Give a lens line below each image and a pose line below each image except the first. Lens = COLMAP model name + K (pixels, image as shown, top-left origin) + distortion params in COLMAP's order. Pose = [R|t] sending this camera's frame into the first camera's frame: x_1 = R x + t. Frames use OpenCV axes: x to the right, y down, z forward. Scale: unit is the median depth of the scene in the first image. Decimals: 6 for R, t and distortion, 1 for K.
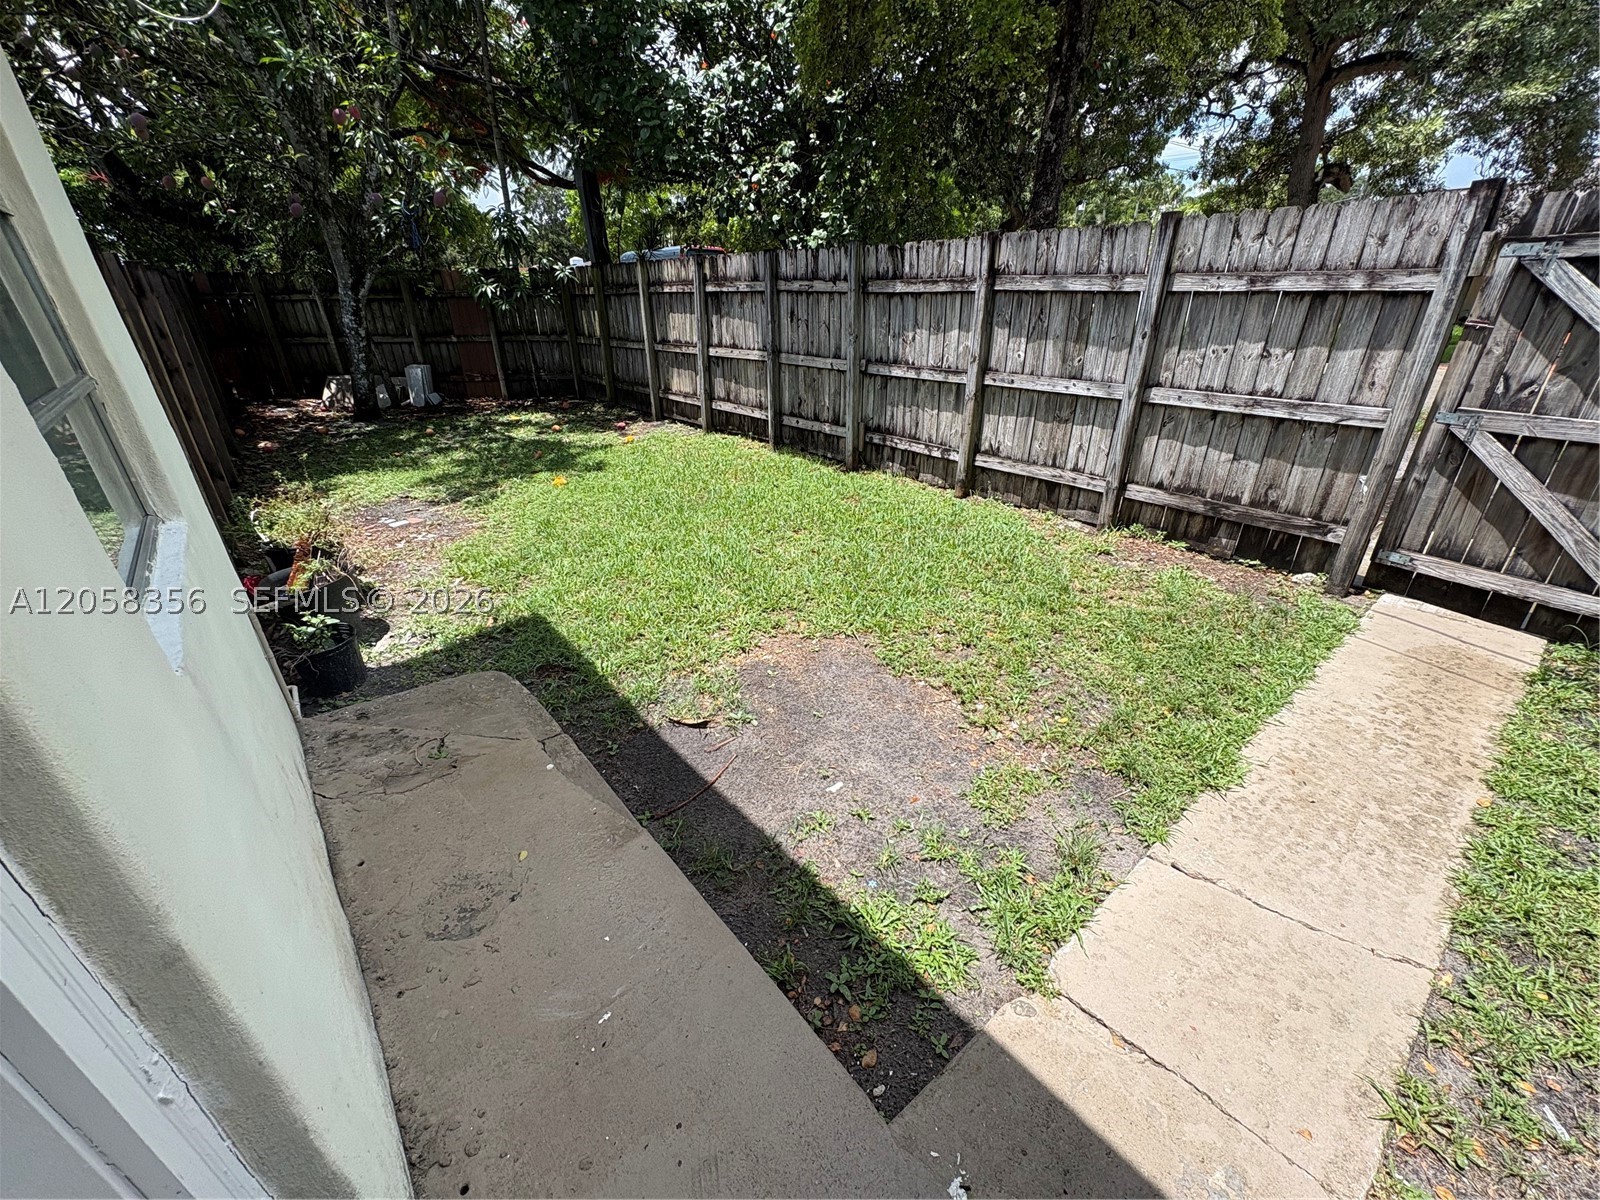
lens RADIAL K [[636.5, 0, 800.0], [0, 636.5, 600.0], [0, 0, 1]] dist [0.000721, 0.000649]
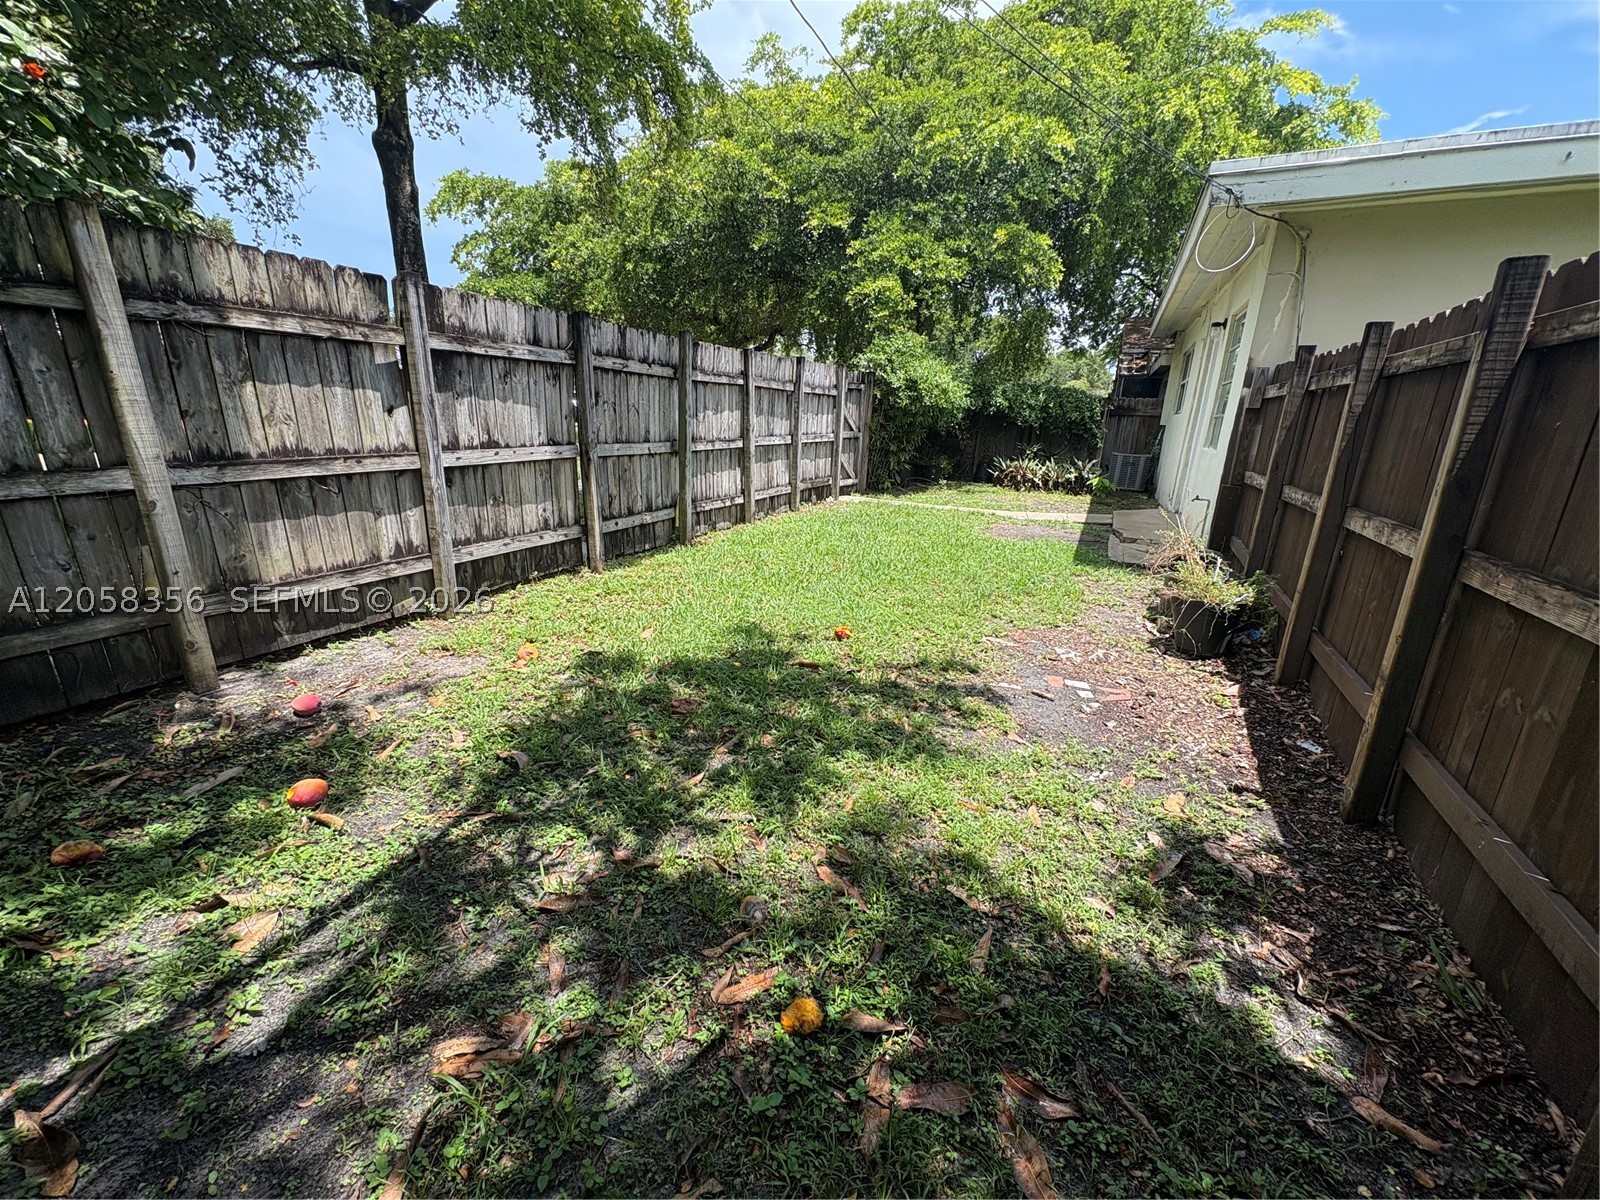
lens RADIAL K [[636.5, 0, 800.0], [0, 636.5, 600.0], [0, 0, 1]] dist [0.000721, 0.000649]
pose [[-0.412358, -0.261862, 0.872576, -1.097200], [0.370254, 0.826959, 0.423144, -0.603117], [-0.832390, 0.497562, -0.244048, 1.393431]]
